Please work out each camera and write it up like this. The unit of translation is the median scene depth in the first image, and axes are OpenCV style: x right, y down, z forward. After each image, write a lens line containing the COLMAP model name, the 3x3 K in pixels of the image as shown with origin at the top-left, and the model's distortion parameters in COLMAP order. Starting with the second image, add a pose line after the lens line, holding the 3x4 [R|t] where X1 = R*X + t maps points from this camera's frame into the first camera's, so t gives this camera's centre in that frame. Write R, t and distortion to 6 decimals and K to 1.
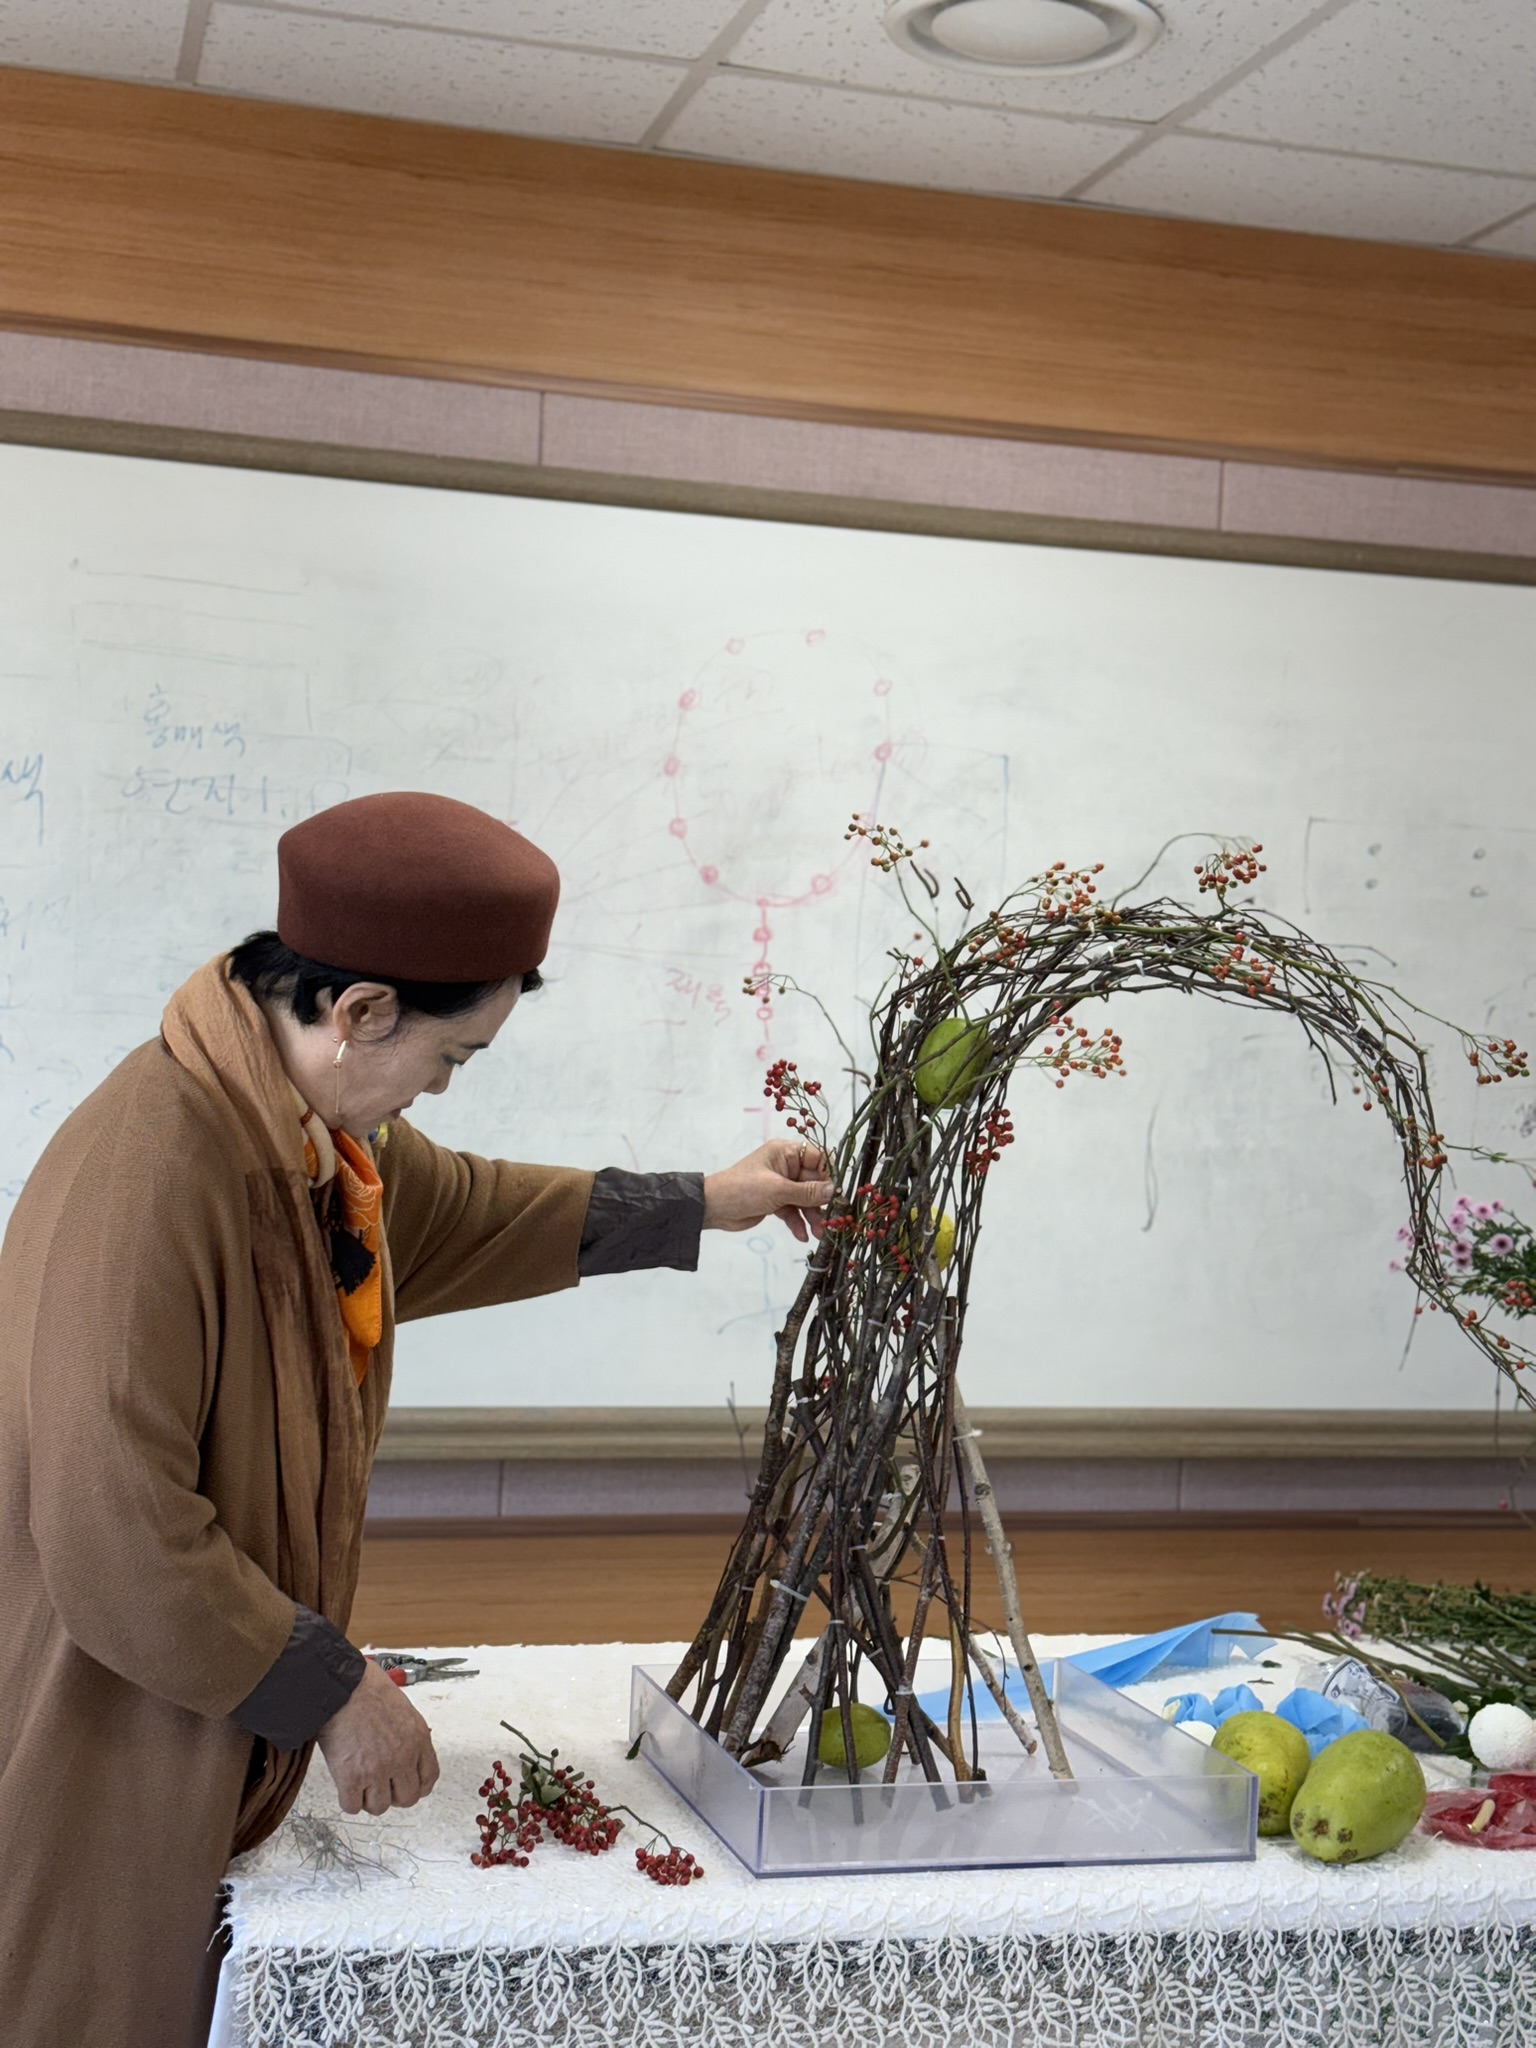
lens RADIAL K [[2894.9, 0, 808.3], [0, 2894.9, 1052.1], [0, 0, 1]] dist [0.177787, 0.000000]
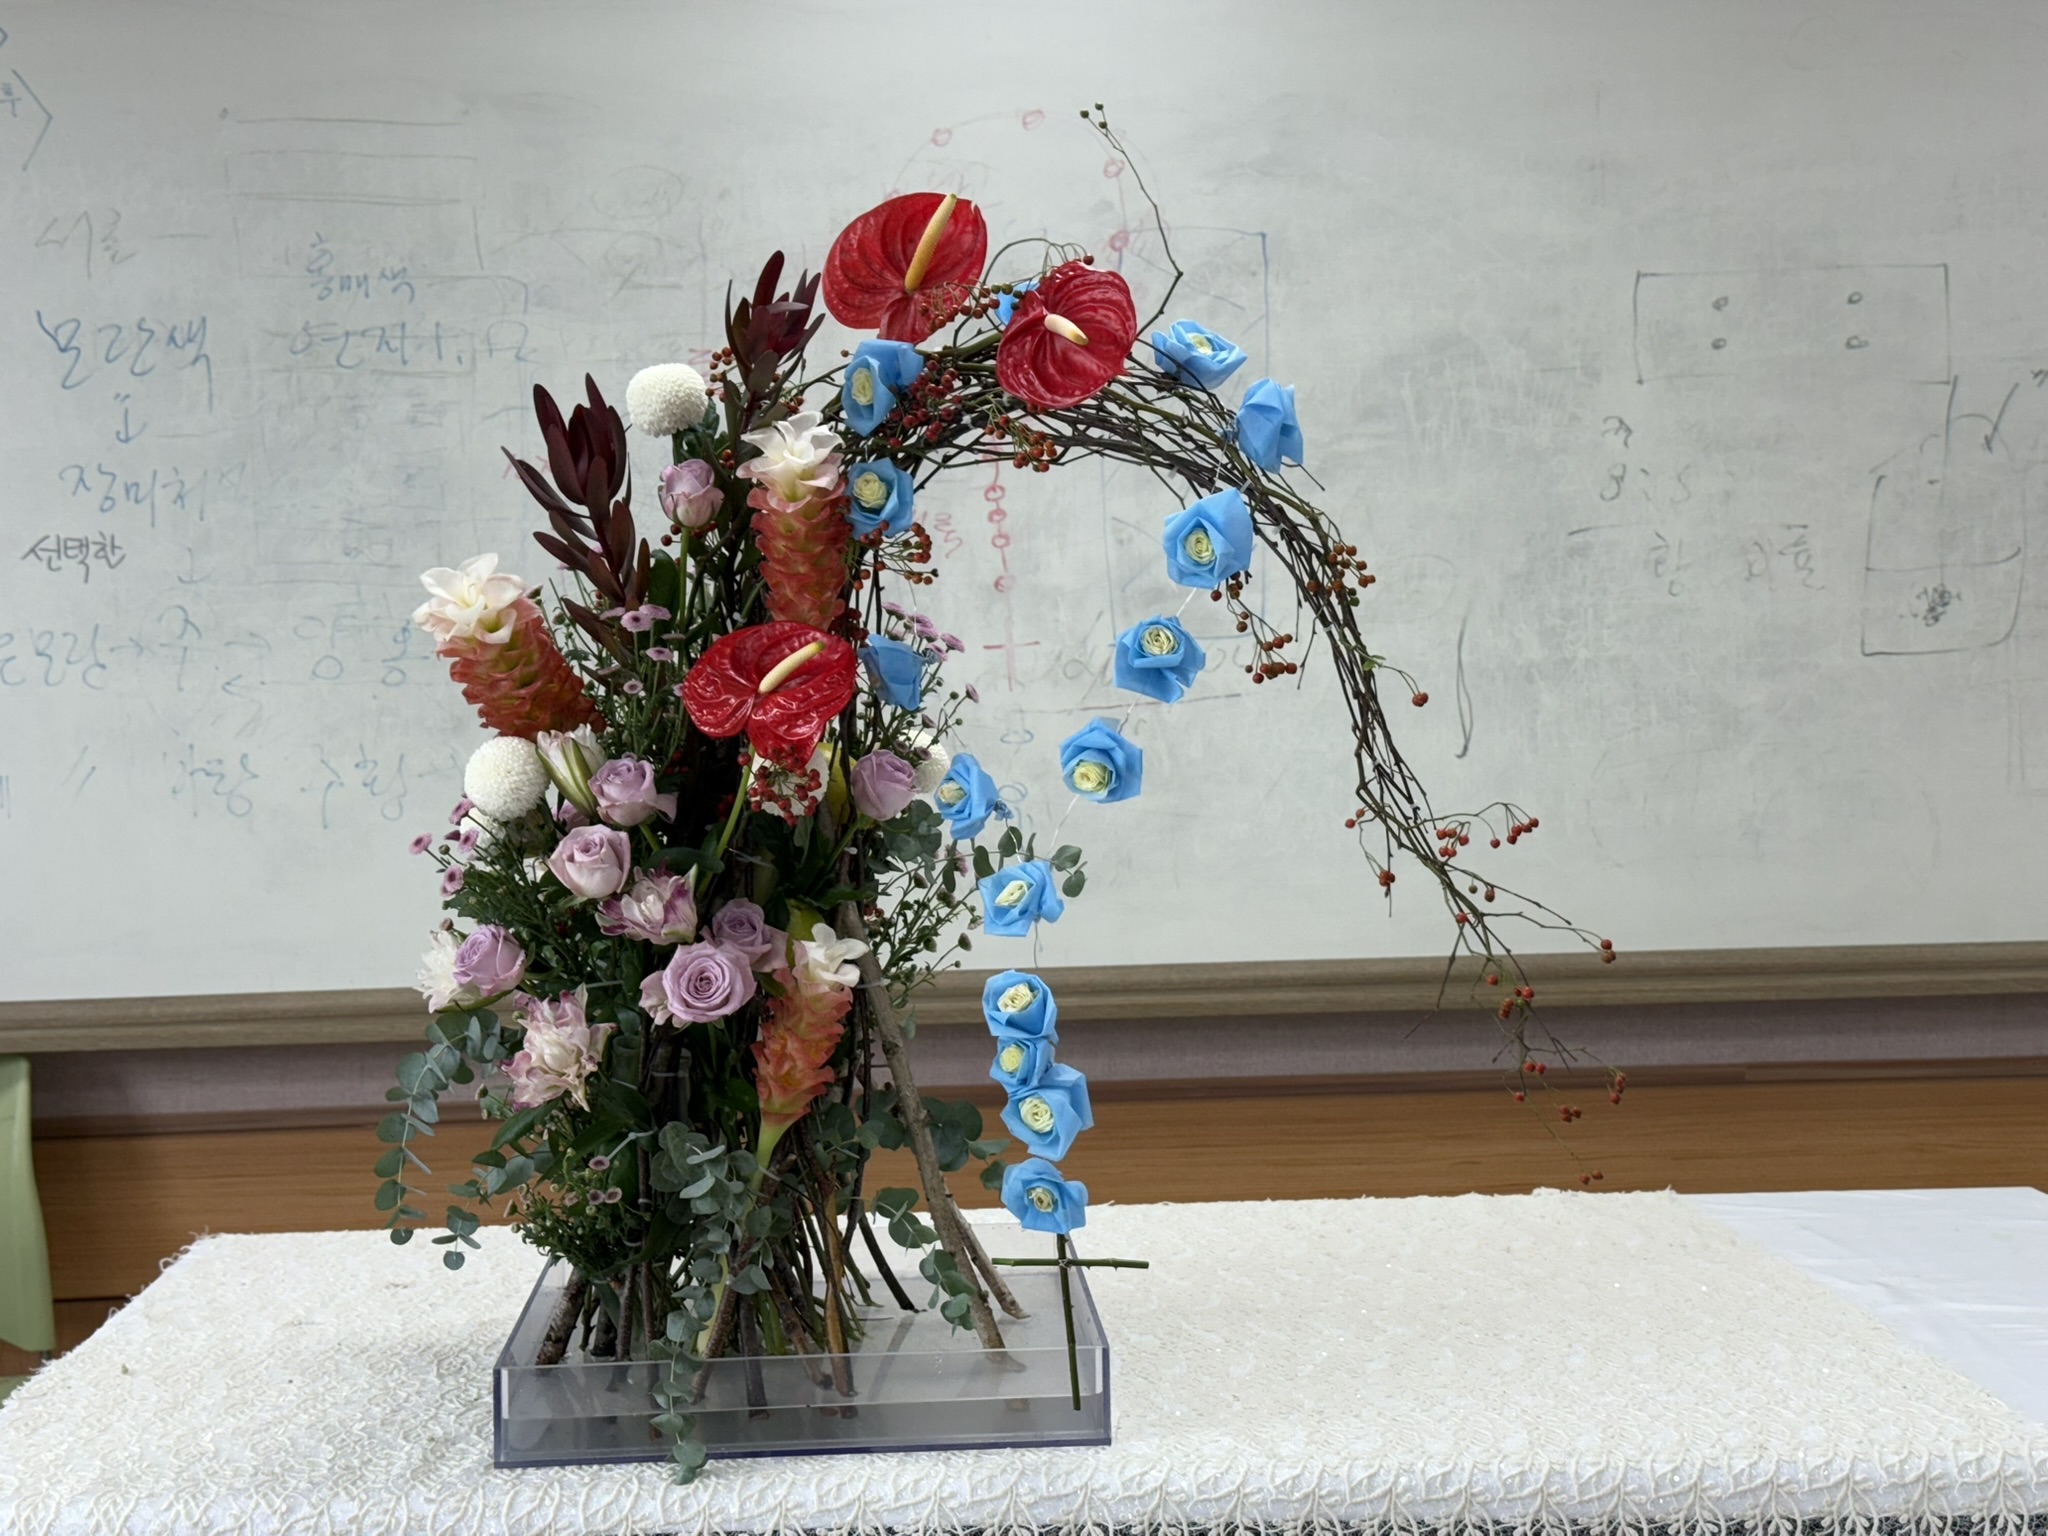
lens RADIAL K [[2810.7, 0, 1009.4], [0, 2810.7, 787.3], [0, 0, 1]] dist [0.121575, 0.000000]
pose [[0.970277, -0.052179, -0.236303, 0.194636], [0.060557, 0.997762, 0.028335, 0.039537], [0.234296, -0.041803, 0.971266, 0.137900]]
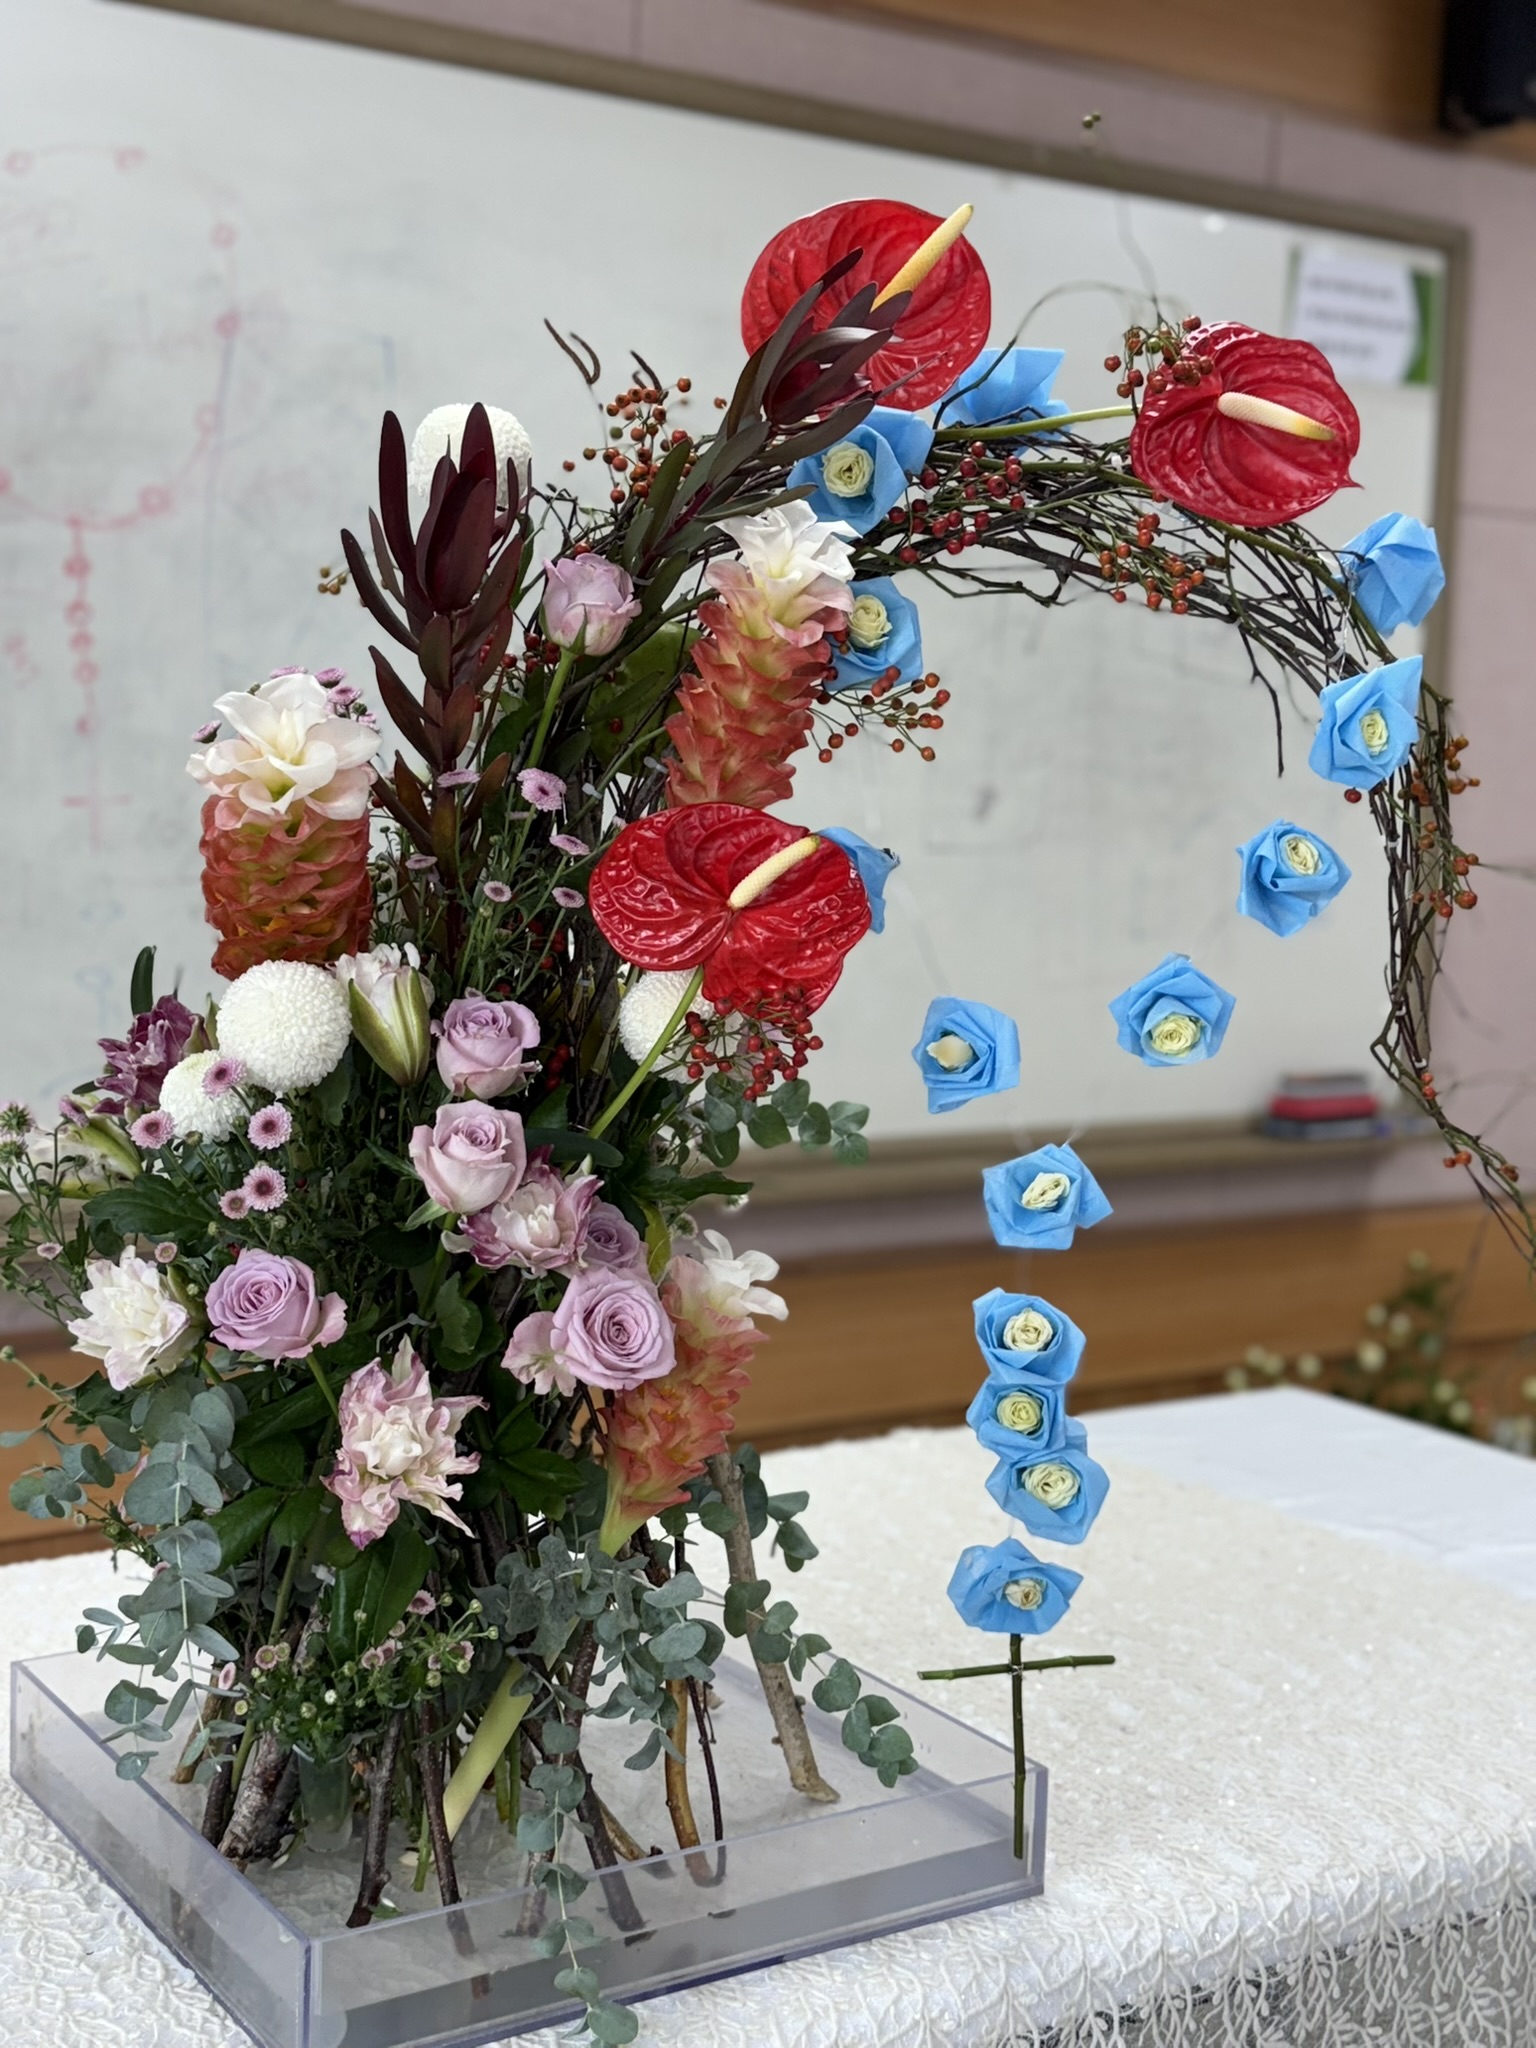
lens RADIAL K [[2558.4, 0, 777.2], [0, 2558.4, 1057.2], [0, 0, 1]] dist [0.092752, 0.000000]
pose [[0.961261, -0.046715, 0.271651, -0.029541], [0.019950, 0.994740, 0.100466, 0.022454], [-0.274916, -0.091154, 0.957138, 0.301722]]
